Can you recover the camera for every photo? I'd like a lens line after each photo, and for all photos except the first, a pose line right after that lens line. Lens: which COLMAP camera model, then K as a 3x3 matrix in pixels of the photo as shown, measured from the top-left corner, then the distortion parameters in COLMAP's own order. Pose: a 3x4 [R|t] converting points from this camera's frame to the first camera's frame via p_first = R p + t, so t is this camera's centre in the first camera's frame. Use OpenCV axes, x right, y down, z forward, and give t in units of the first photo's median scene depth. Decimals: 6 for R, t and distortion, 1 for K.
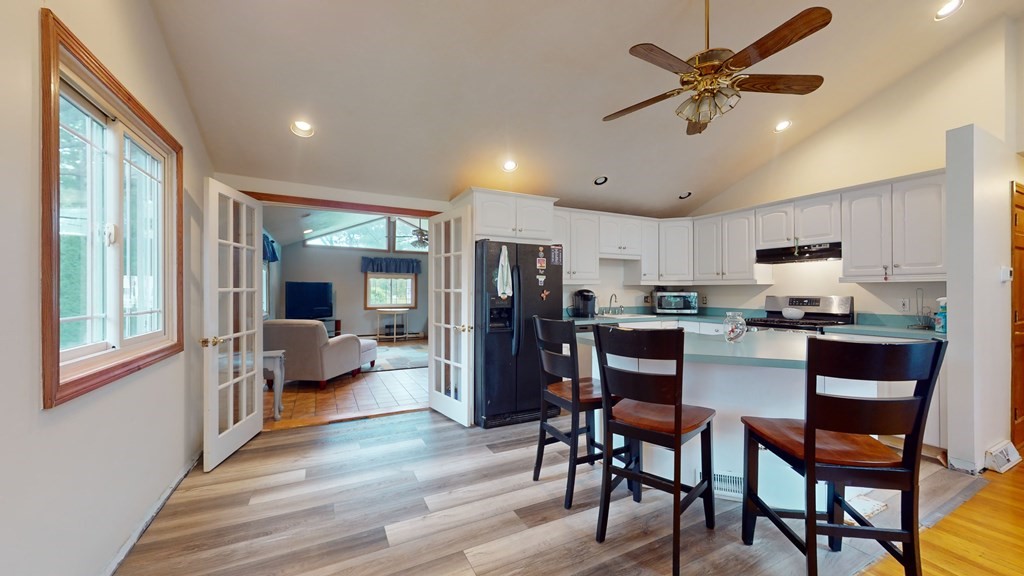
lens RADIAL K [[376.9, 0, 513.3], [0, 376.9, 289.9], [0, 0, 1]] dist [0.000098, 0.000007]
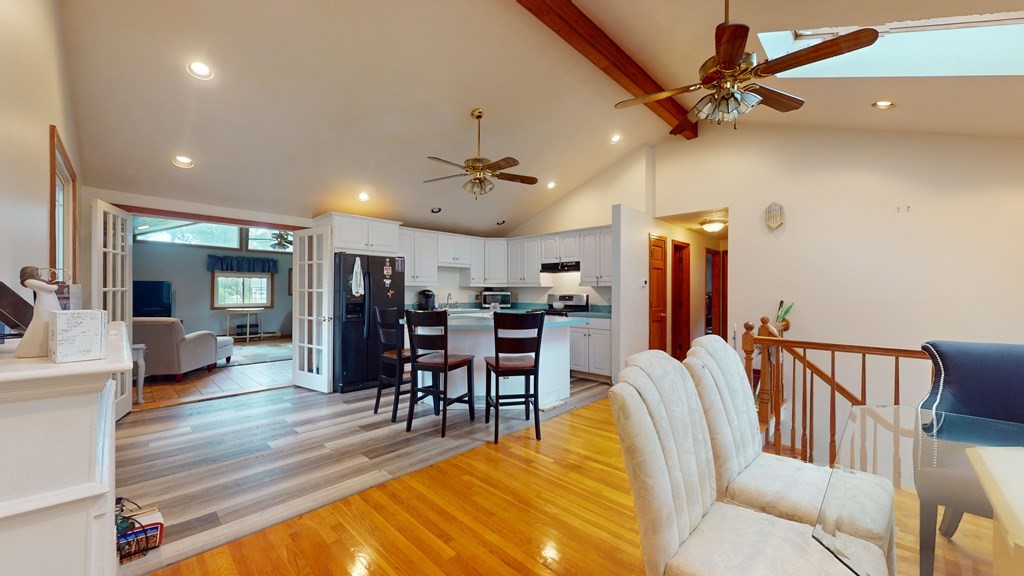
lens RADIAL K [[376.9, 0, 513.3], [0, 376.9, 289.9], [0, 0, 1]] dist [0.000098, 0.000007]
pose [[0.945564, 0.003035, 0.325423, 0.058648], [-0.003308, 0.999994, 0.000286, -0.002172], [-0.325421, -0.001347, 0.945568, -0.423326]]
